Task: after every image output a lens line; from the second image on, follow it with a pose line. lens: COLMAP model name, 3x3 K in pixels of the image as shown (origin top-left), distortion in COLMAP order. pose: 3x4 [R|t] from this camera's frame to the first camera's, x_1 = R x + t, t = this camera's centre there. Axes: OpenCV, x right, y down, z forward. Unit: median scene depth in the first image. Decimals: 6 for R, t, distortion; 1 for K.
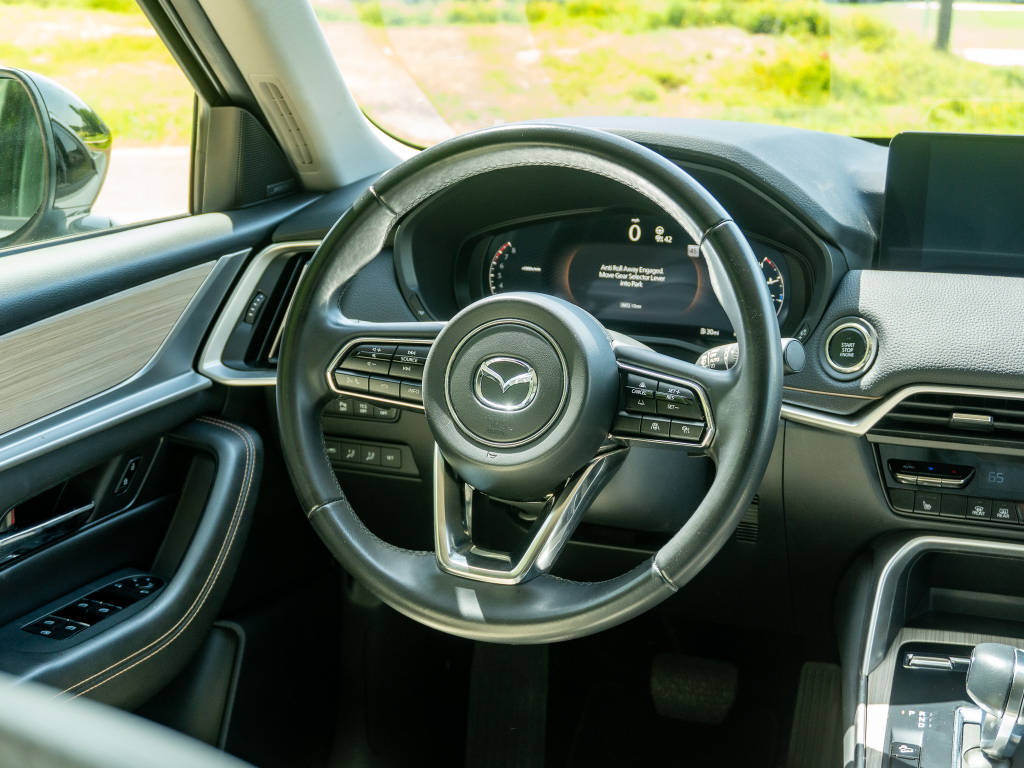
lens RADIAL K [[1420.8, 0, 512.6], [0, 1420.8, 386.2], [0, 0, 1]] dist [0.035800, 0.000000]
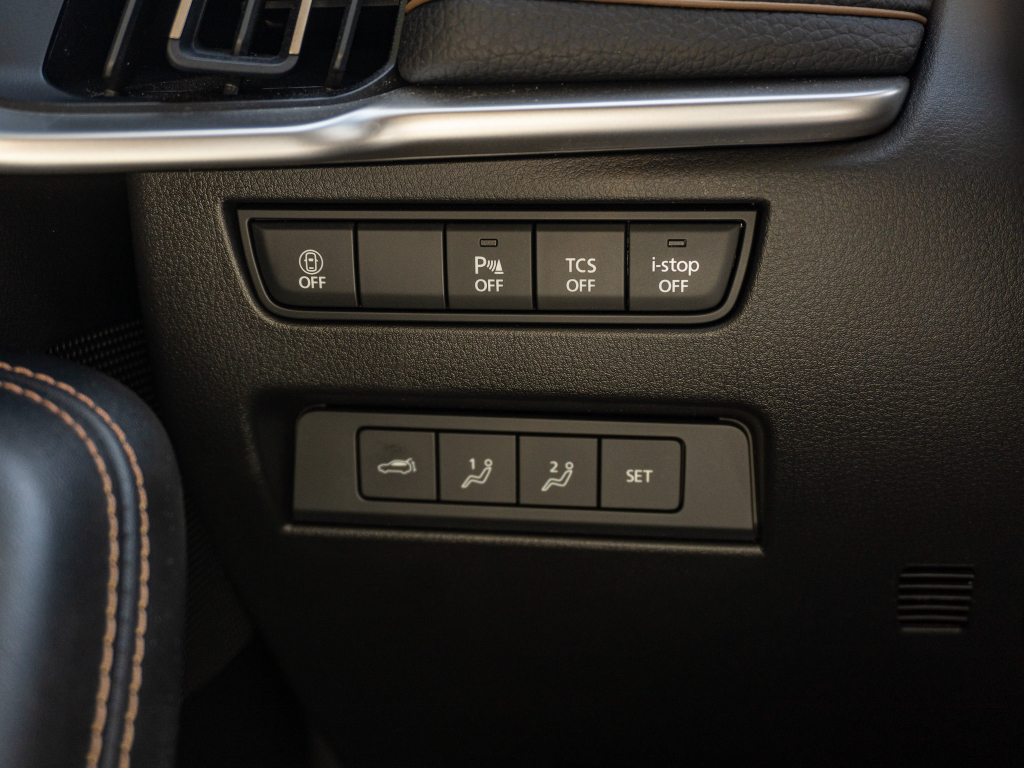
lens RADIAL K [[1274.4, 0, 510.6], [0, 1274.4, 386.9], [0, 0, 1]] dist [0.001260, 0.000000]
pose [[0.979640, -0.063857, 0.190337, -0.181898], [0.067710, 0.997610, -0.013805, 0.041967], [-0.189000, 0.026412, 0.981622, 0.910790]]
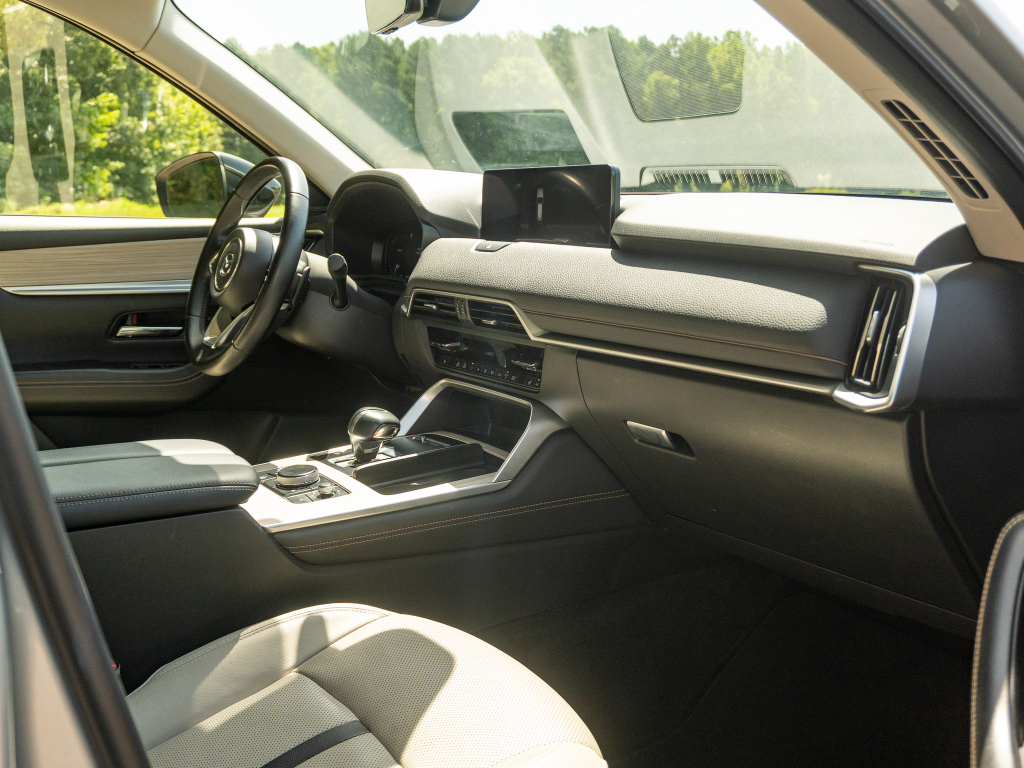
lens RADIAL K [[1028.1, 0, 509.4], [0, 1028.1, 391.8], [0, 0, 1]] dist [-0.021784, 0.000000]
pose [[0.798445, 0.114290, -0.591121, 1.190536], [-0.168919, 0.984907, -0.037737, 0.164090], [0.577886, 0.129983, 0.805700, -0.041368]]
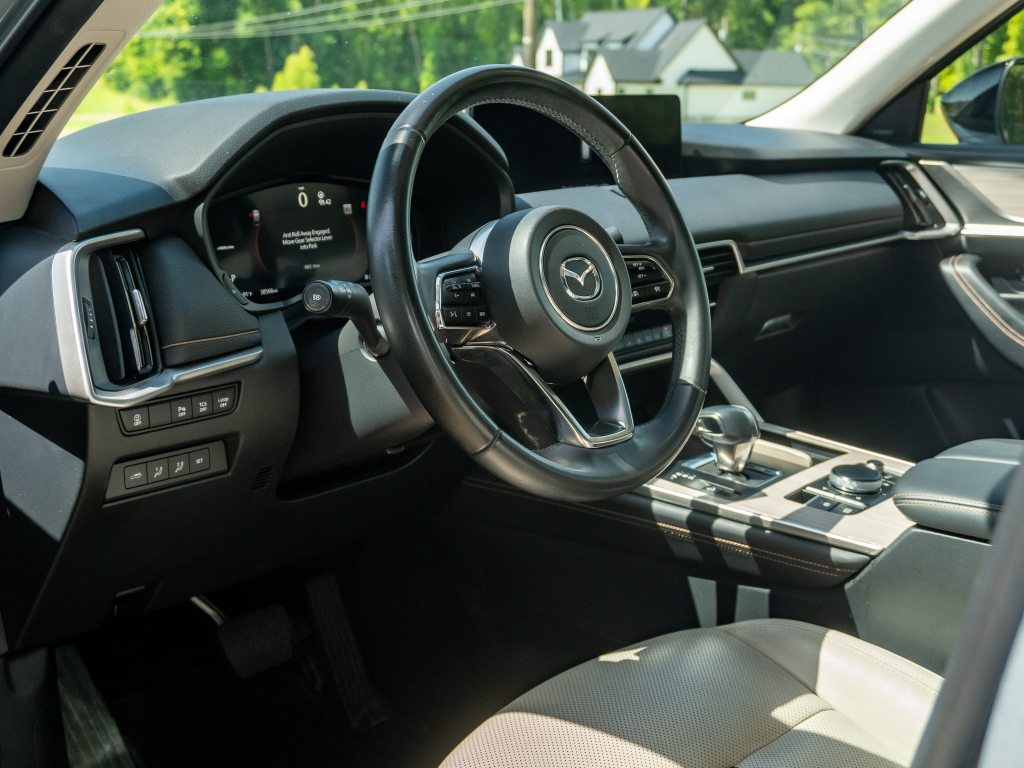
lens RADIAL K [[1229.1, 0, 492.0], [0, 1229.1, 383.9], [0, 0, 1]] dist [0.023404, 0.000000]
pose [[0.410207, -0.207658, 0.888036, -0.839408], [0.259657, 0.960025, 0.104550, -0.038125], [-0.874248, 0.187697, 0.447729, 0.549278]]
